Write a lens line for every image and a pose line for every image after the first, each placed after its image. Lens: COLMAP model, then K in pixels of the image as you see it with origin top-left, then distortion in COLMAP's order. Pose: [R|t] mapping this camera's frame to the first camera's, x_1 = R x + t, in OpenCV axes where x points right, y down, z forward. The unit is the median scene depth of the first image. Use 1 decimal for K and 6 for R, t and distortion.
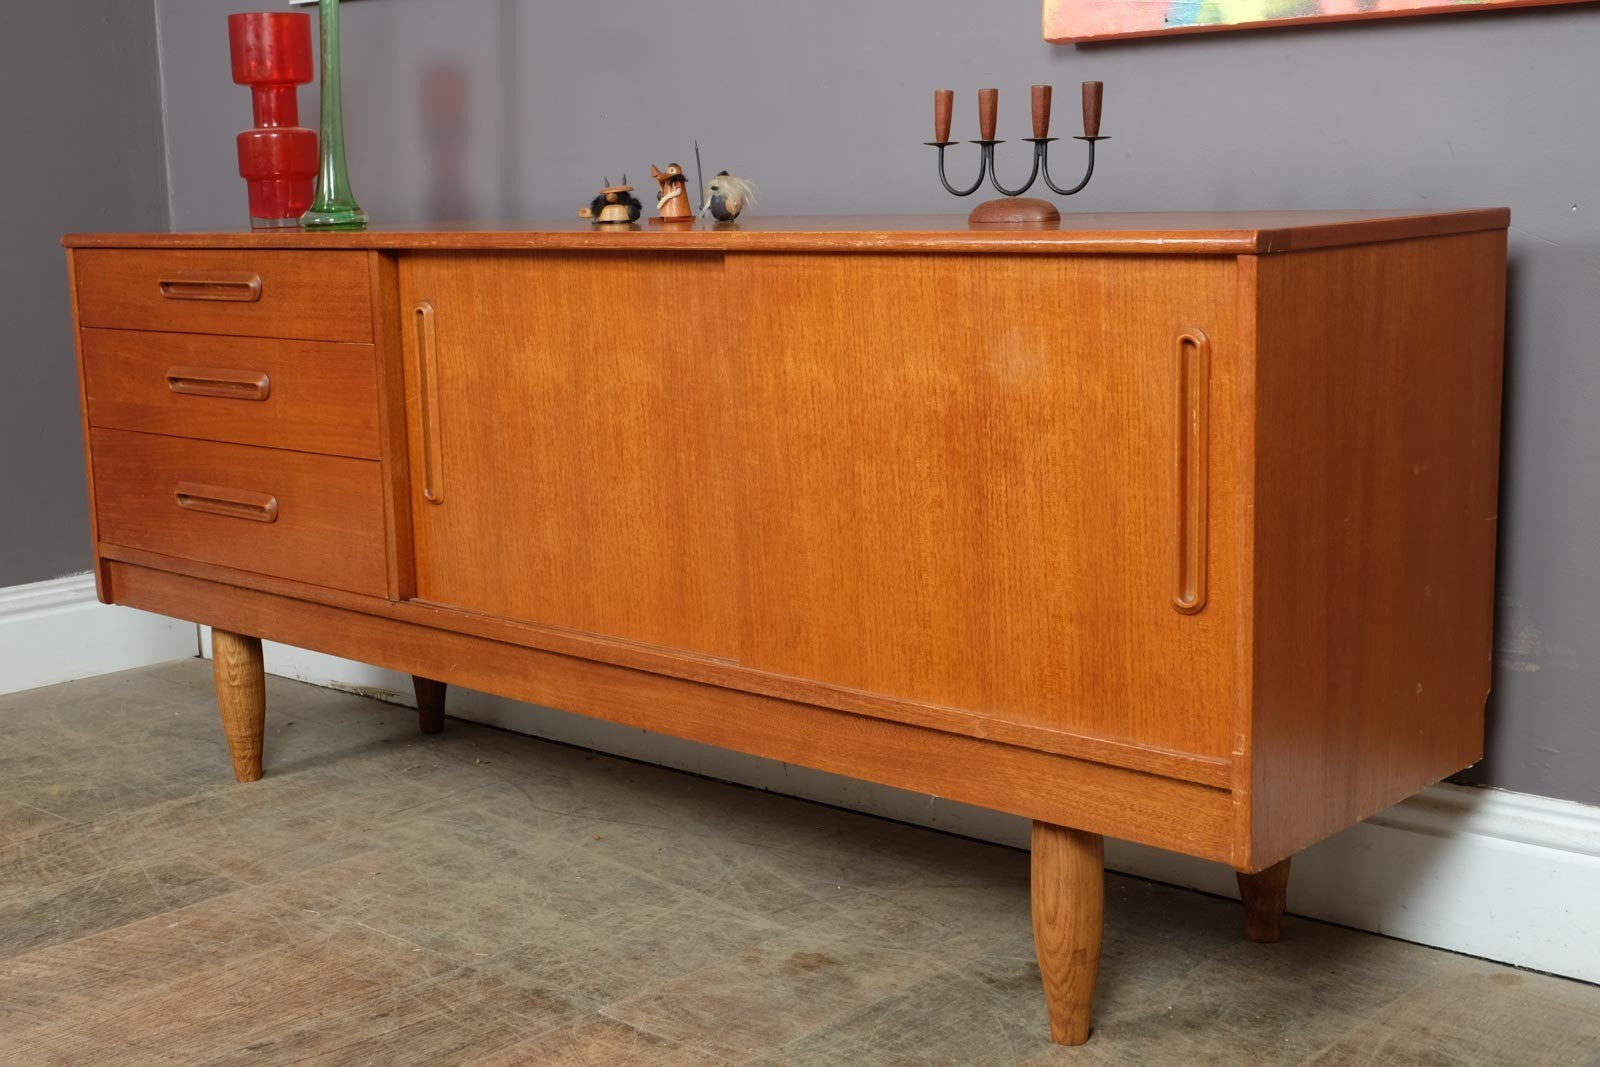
lens RADIAL K [[2049.3, 0, 740.5], [0, 2049.3, 617.4], [0, 0, 1]] dist [-0.016382, 0.000000]
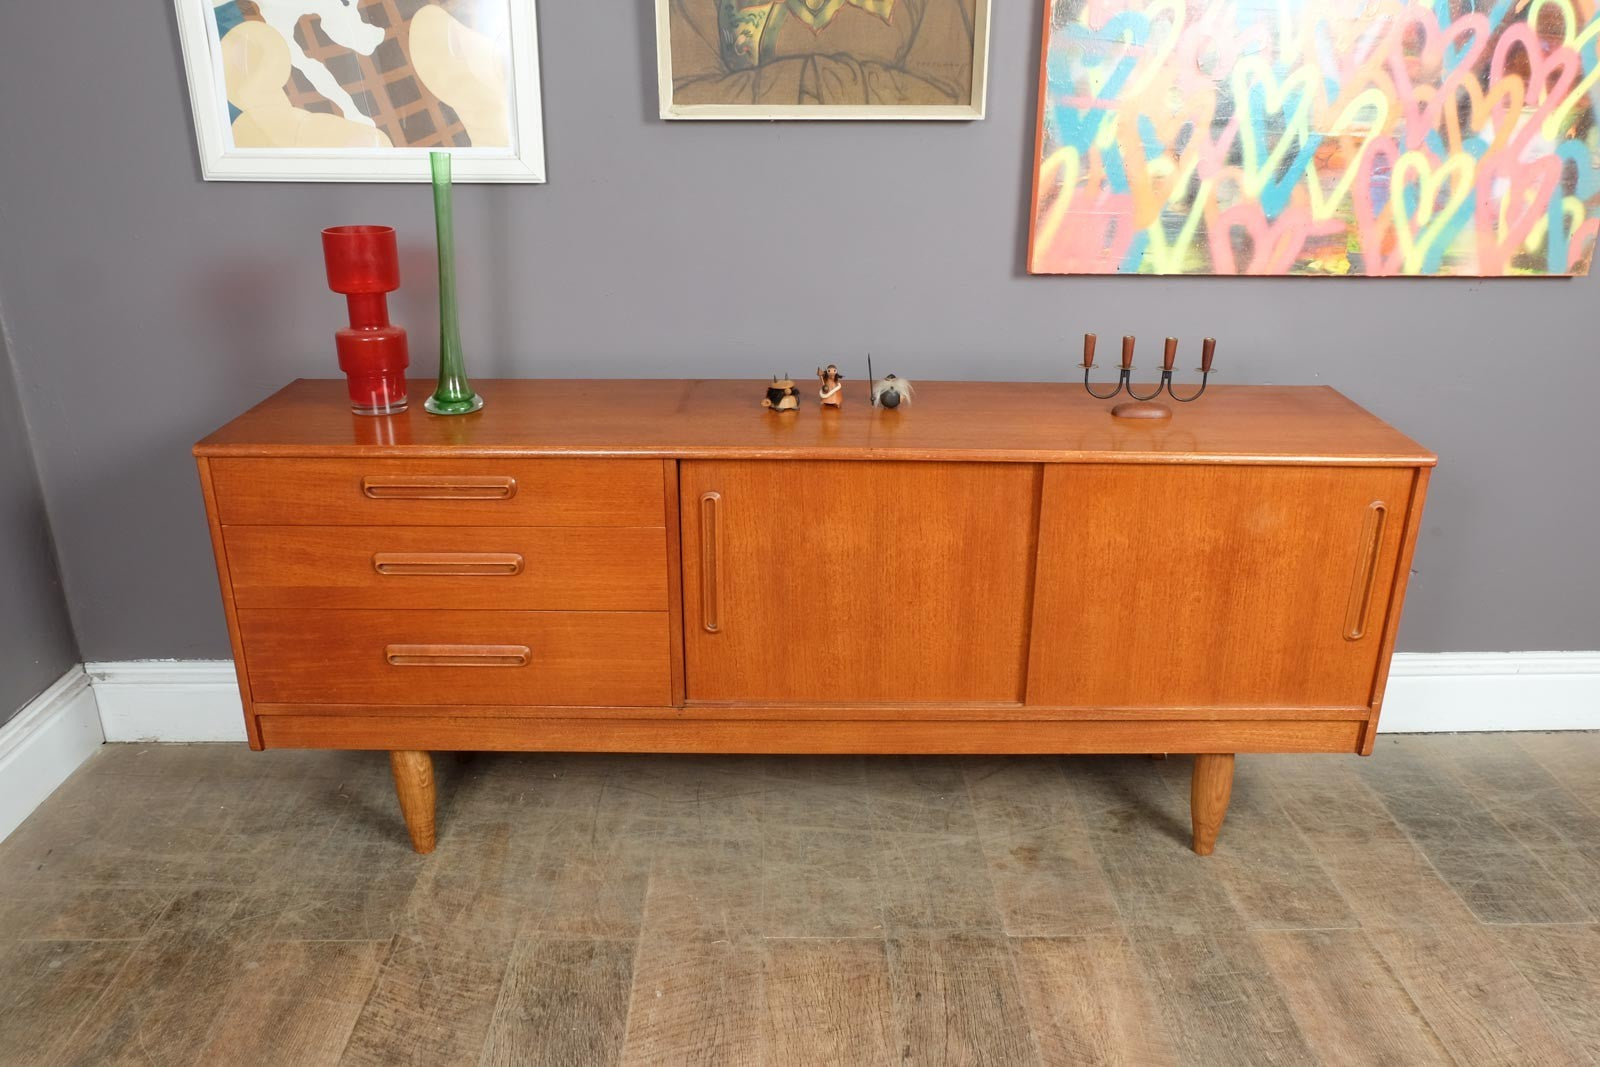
lens RADIAL K [[1297.9, 0, 804.3], [0, 1297.9, 640.3], [0, 0, 1]] dist [-0.054687, 0.050153]
pose [[0.717710, -0.253360, 0.648614, -0.725024], [0.117405, 0.962153, 0.245922, -0.278396], [-0.686373, -0.100350, 0.720293, 0.363991]]
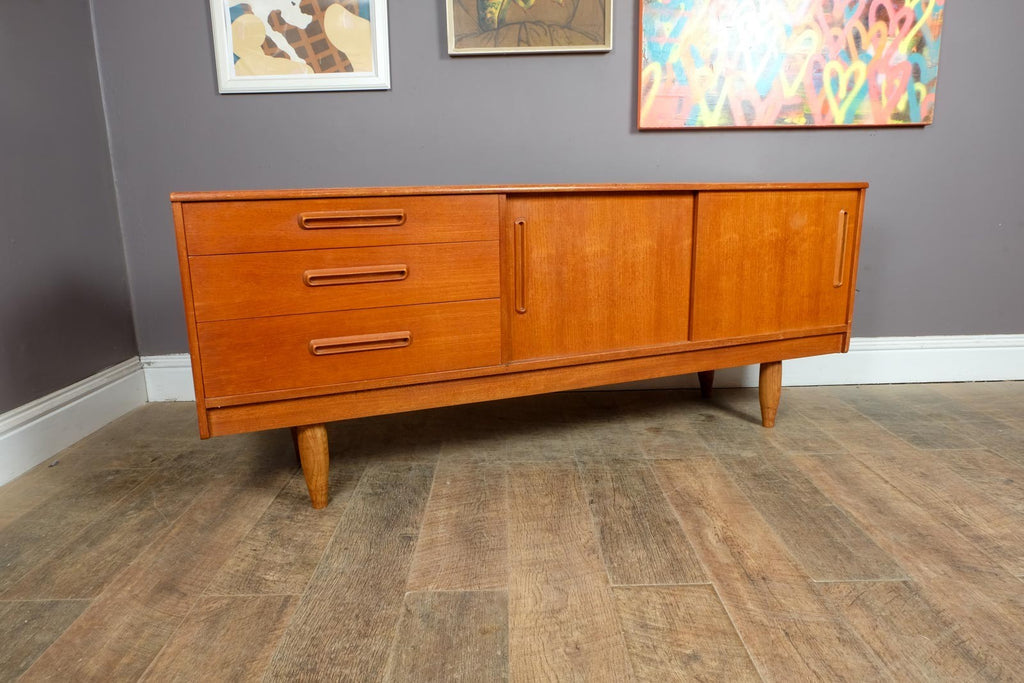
lens RADIAL K [[690.7, 0, 507.5], [0, 690.7, 351.8], [0, 0, 1]] dist [-0.040248, 0.030573]
pose [[0.730810, -0.147151, 0.666531, -0.760832], [0.140437, 0.988010, 0.064144, -0.040104], [-0.667977, 0.046729, 0.742713, 0.375586]]
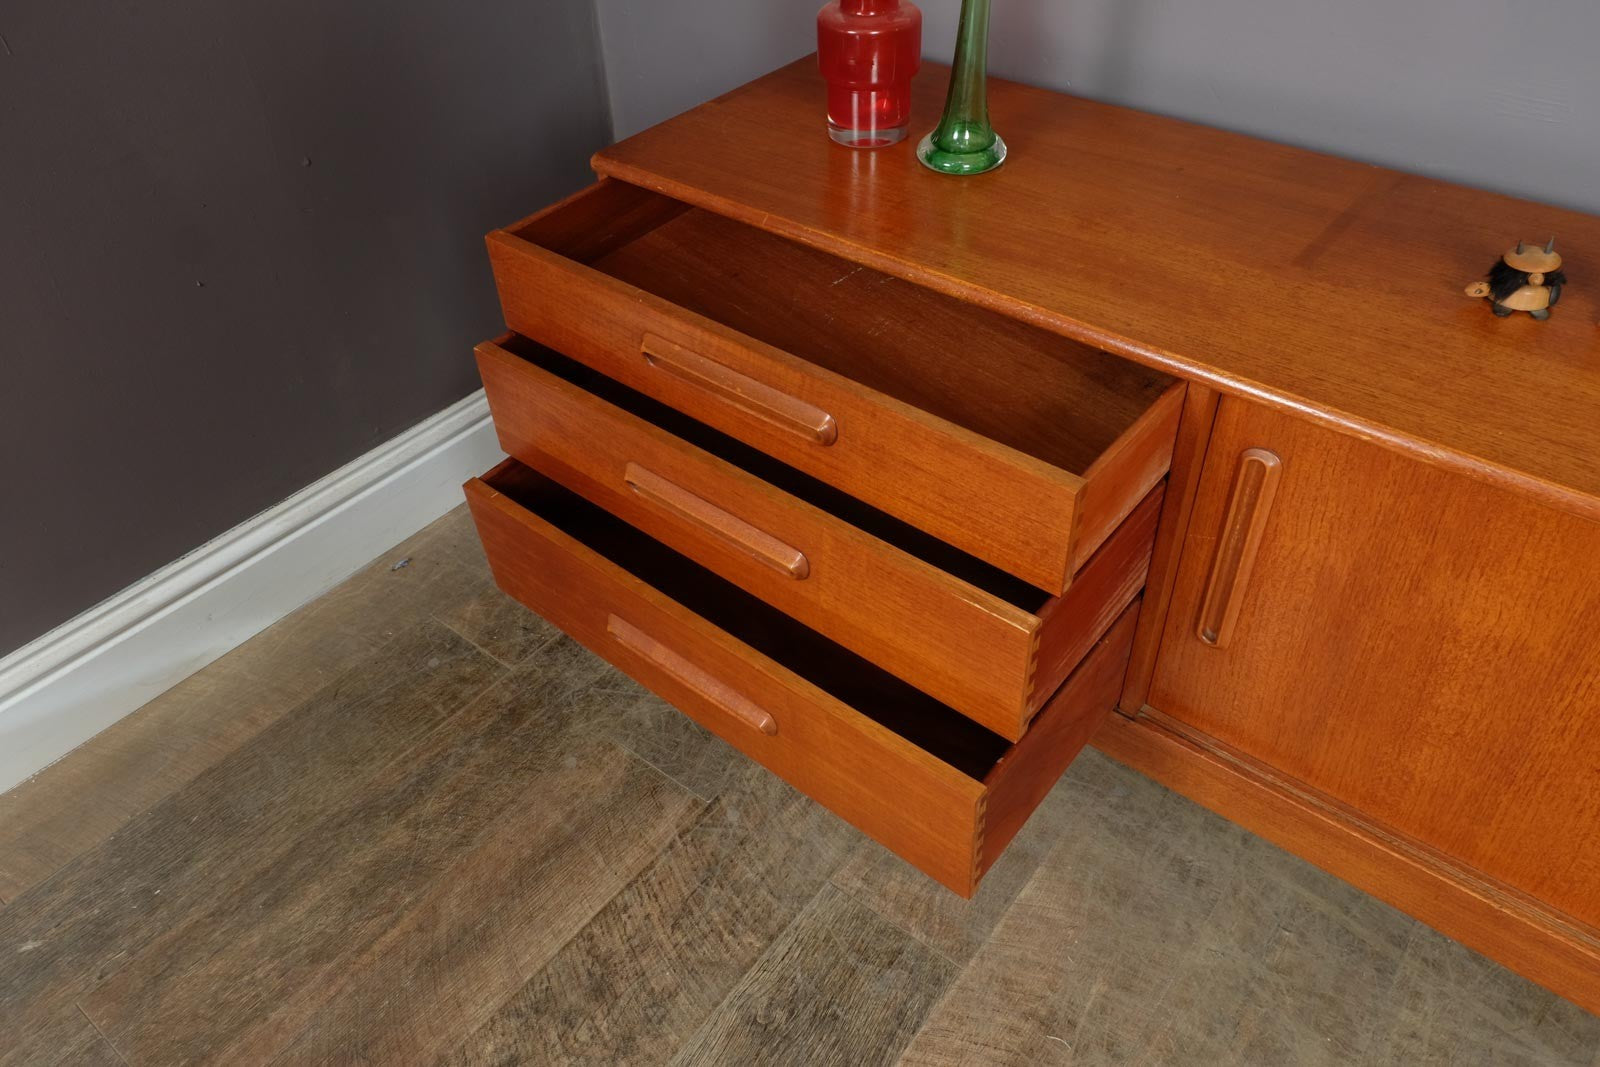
lens RADIAL K [[1156.9, 0, 804.3], [0, 1156.9, 535.2], [0, 0, 1]] dist [-0.003934, 0.017528]
pose [[0.996879, -0.058891, 0.052578, -0.362108], [0.026248, 0.875347, 0.482782, -0.350514], [-0.074456, -0.479895, 0.874161, 0.680965]]
